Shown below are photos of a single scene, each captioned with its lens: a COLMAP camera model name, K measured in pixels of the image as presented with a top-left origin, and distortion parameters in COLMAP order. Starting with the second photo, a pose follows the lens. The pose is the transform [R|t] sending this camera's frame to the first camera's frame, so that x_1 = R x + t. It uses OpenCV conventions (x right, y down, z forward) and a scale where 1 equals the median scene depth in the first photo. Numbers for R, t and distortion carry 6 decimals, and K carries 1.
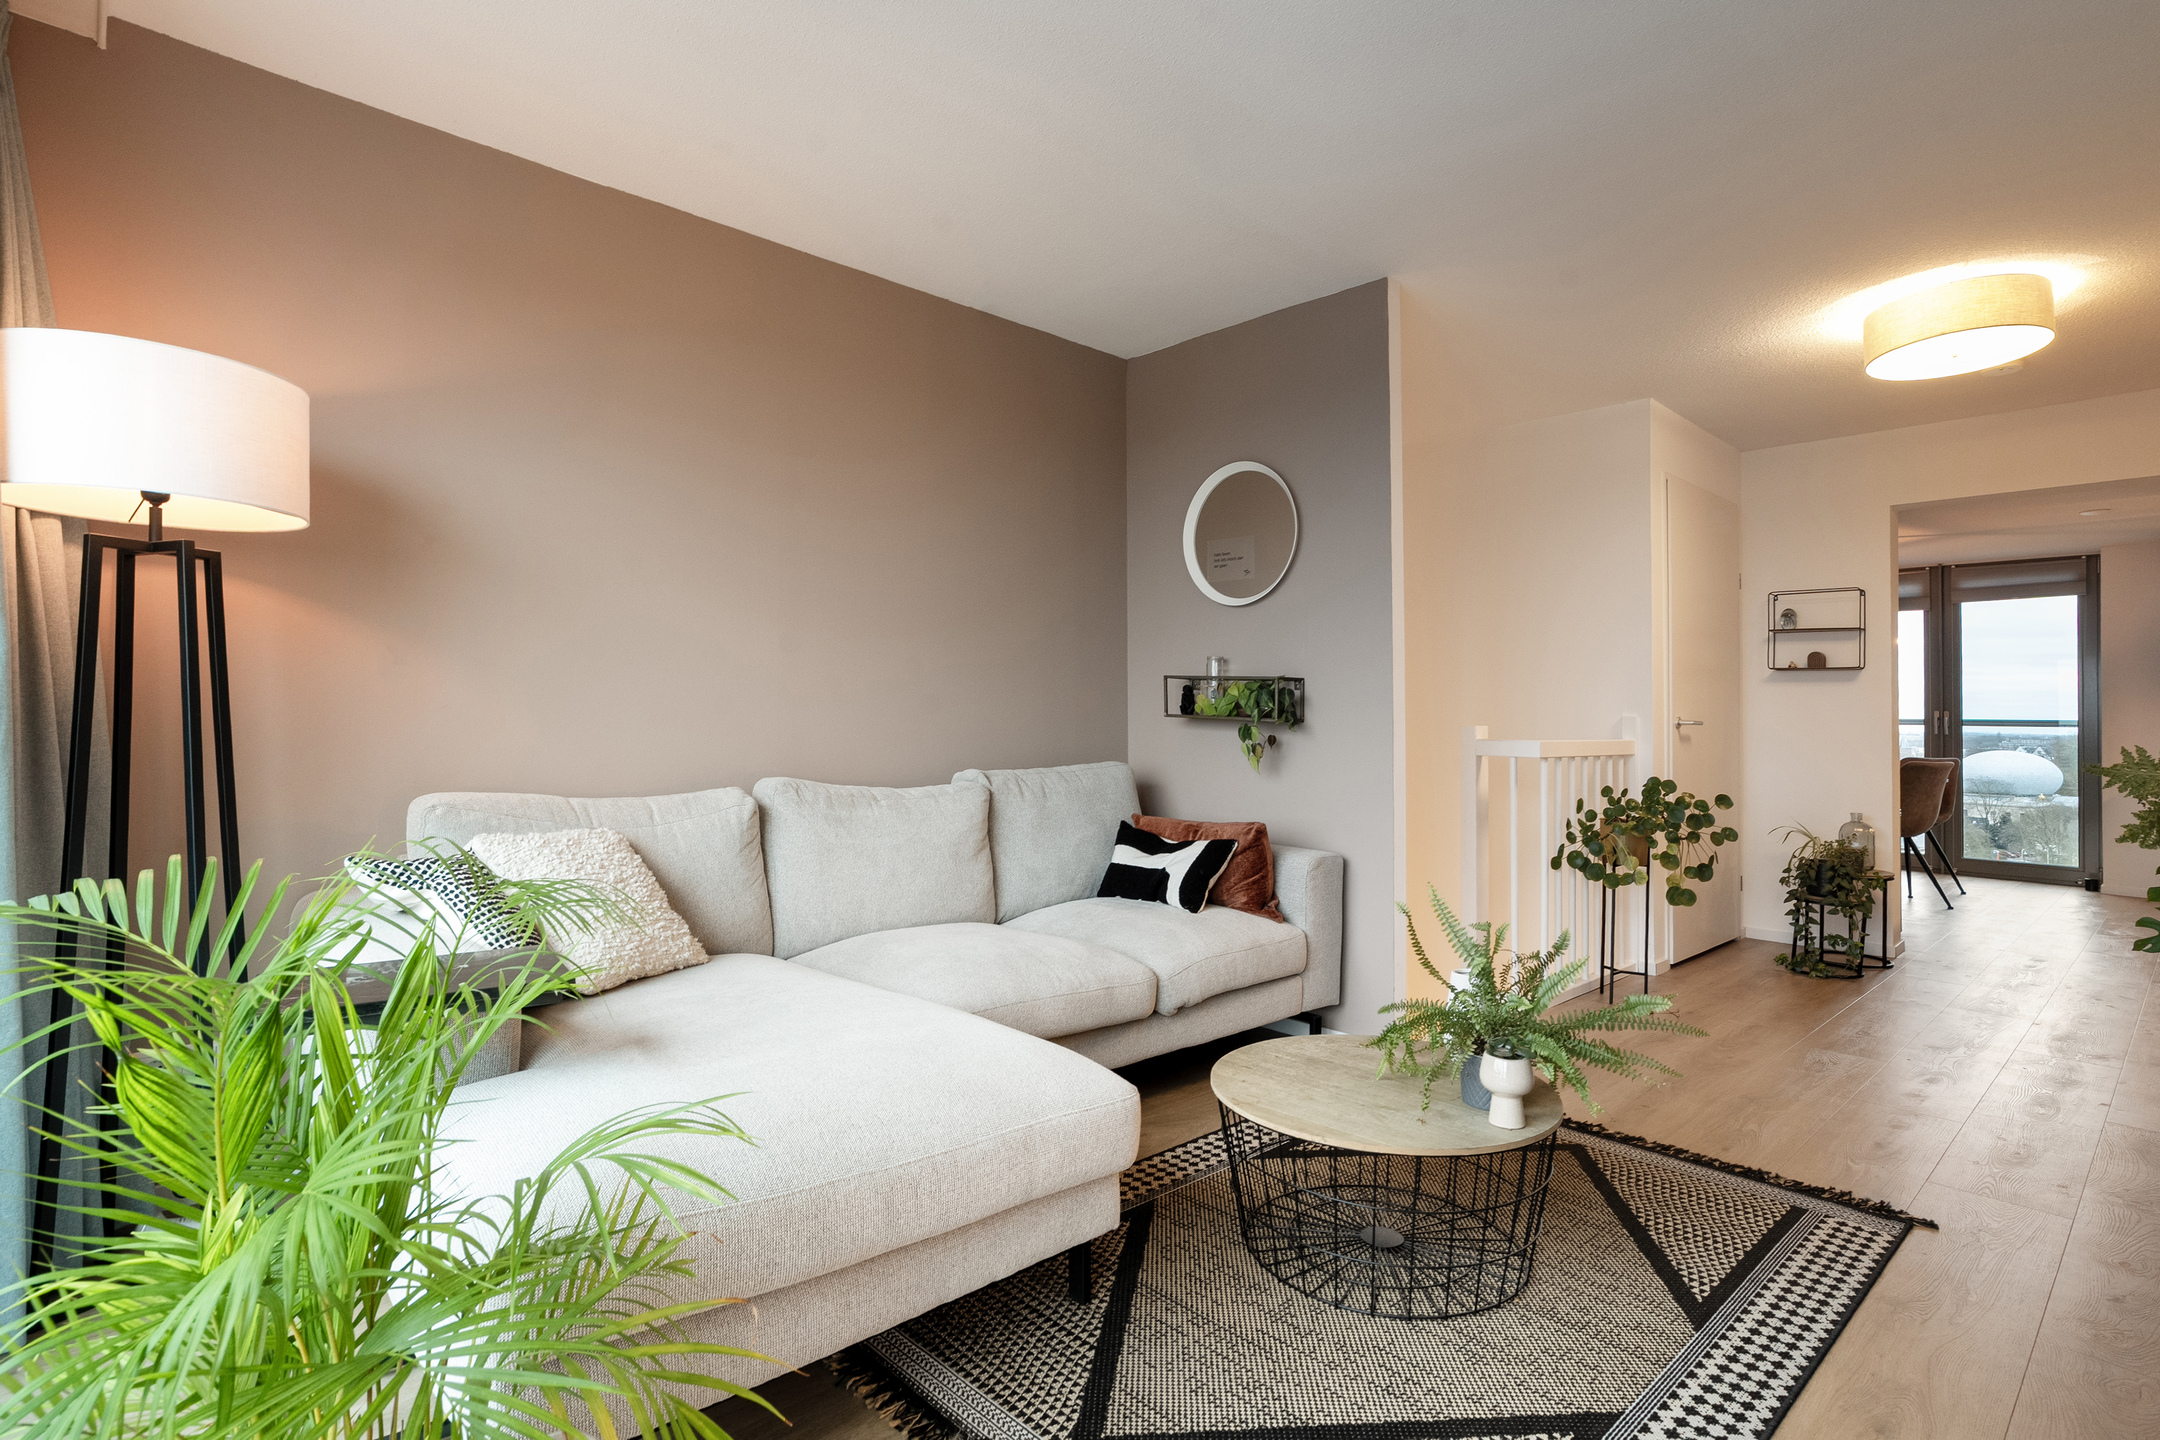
lens RADIAL K [[1071.0, 0, 1085.4], [0, 1071.0, 700.4], [0, 0, 1]] dist [-0.035514, 0.020440]
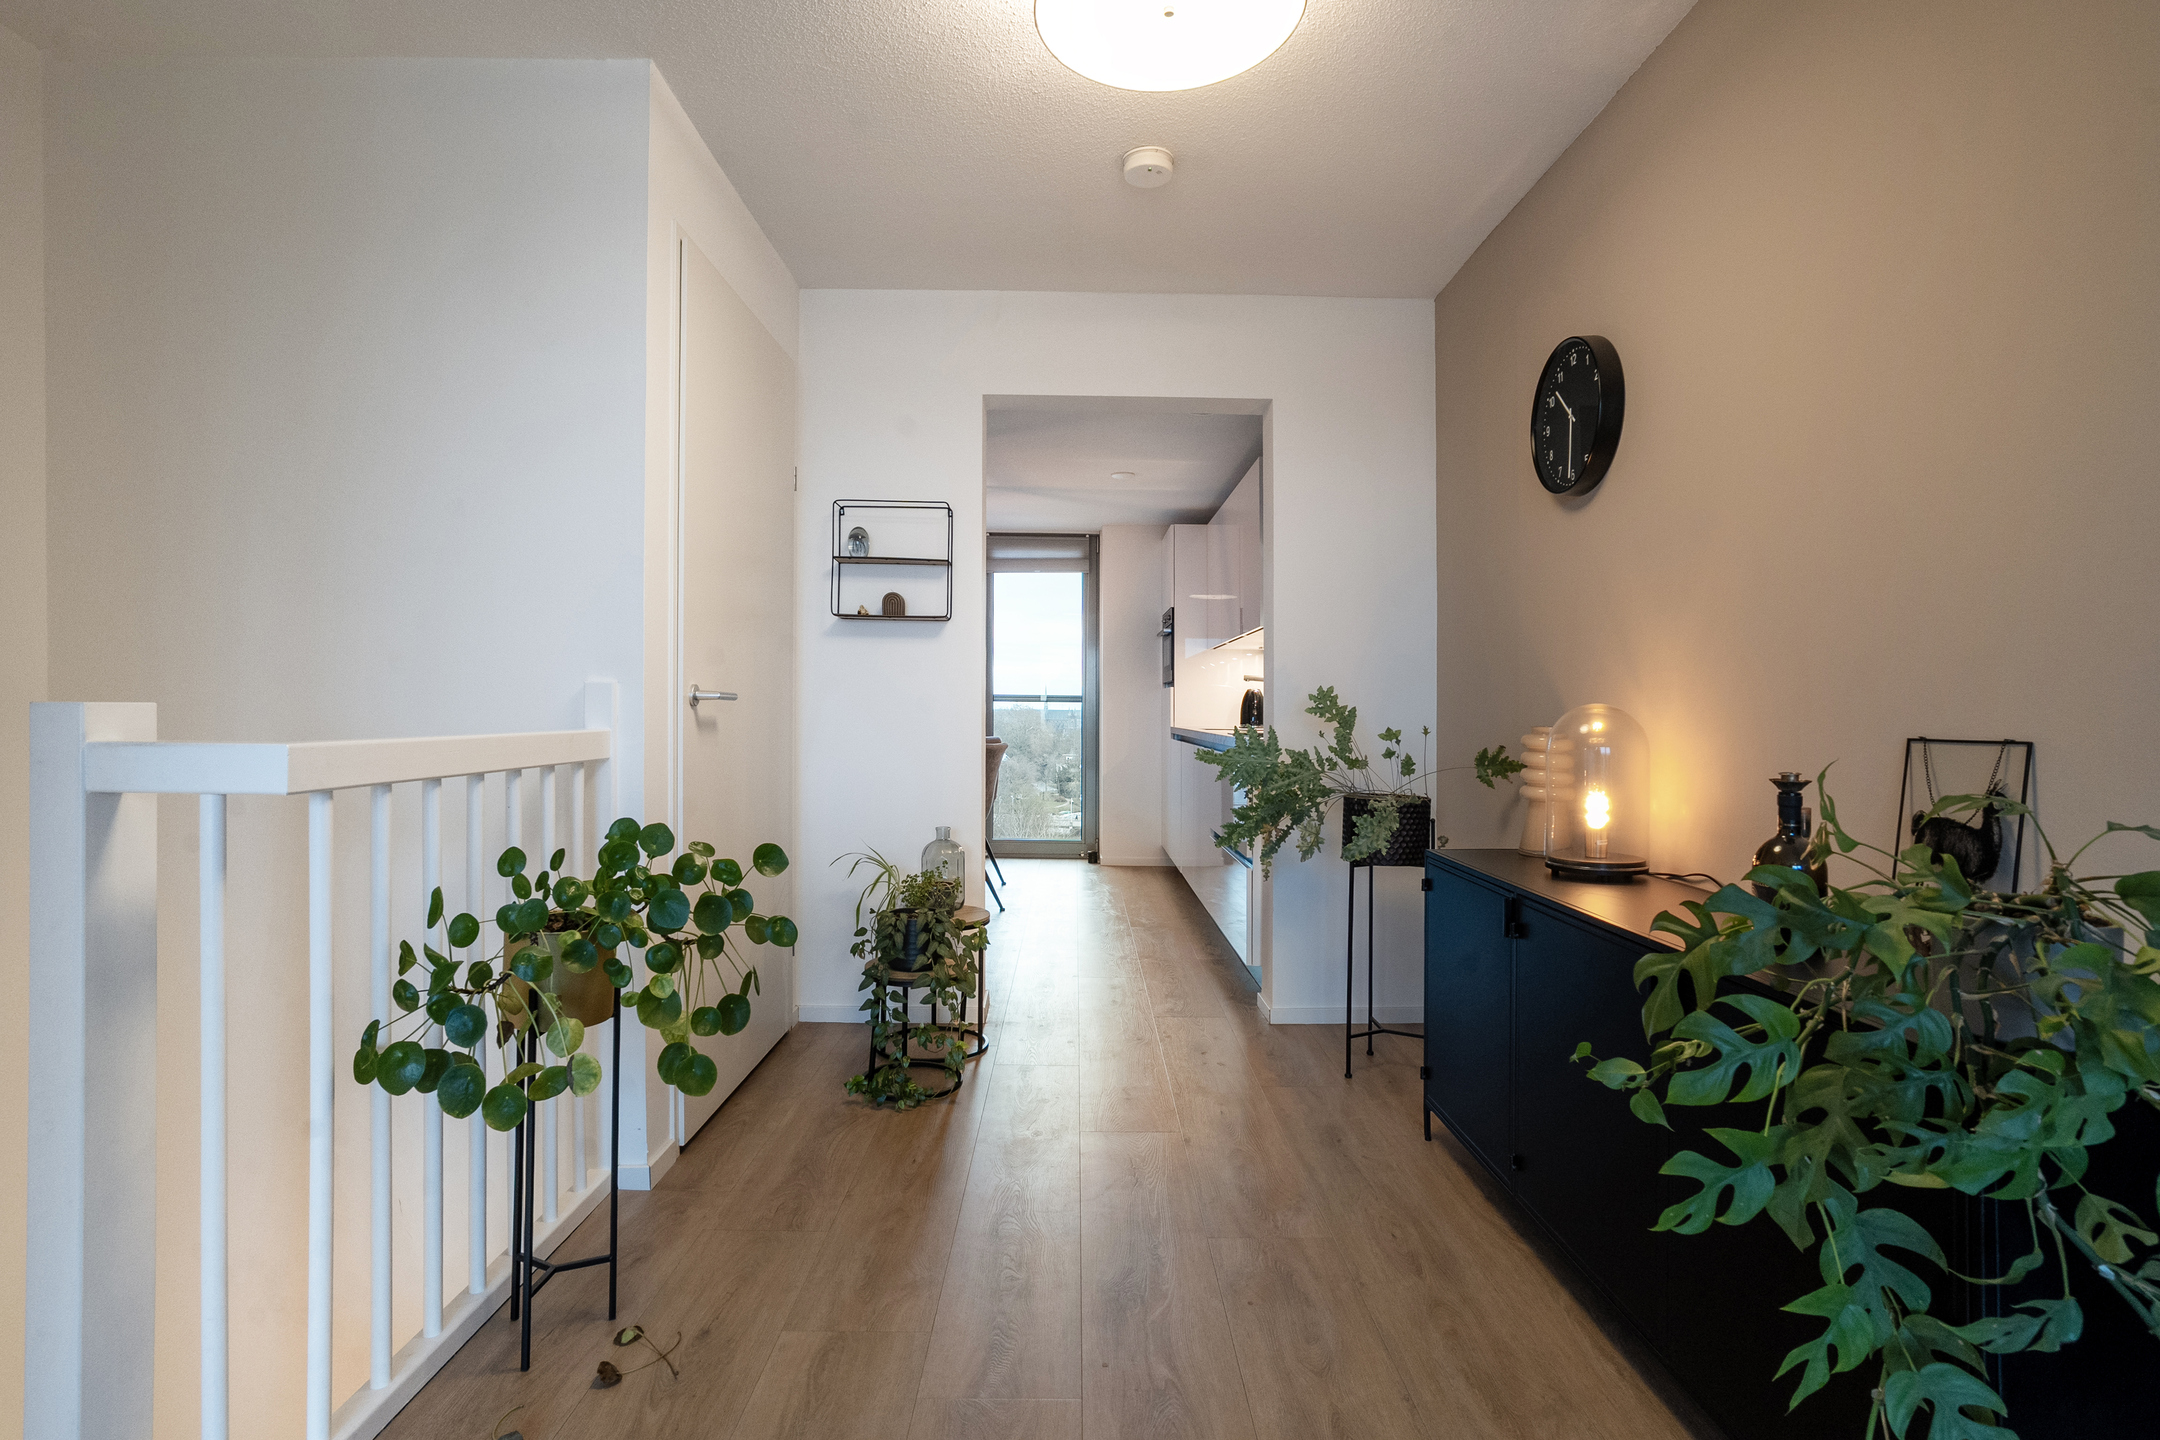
lens RADIAL K [[1071.0, 0, 1085.4], [0, 1071.0, 700.4], [0, 0, 1]] dist [-0.035514, 0.020440]
pose [[0.674445, -0.002371, 0.738322, 0.304860], [-0.012588, 0.999813, 0.014709, 0.013738], [-0.738218, -0.019215, 0.674288, 0.508342]]
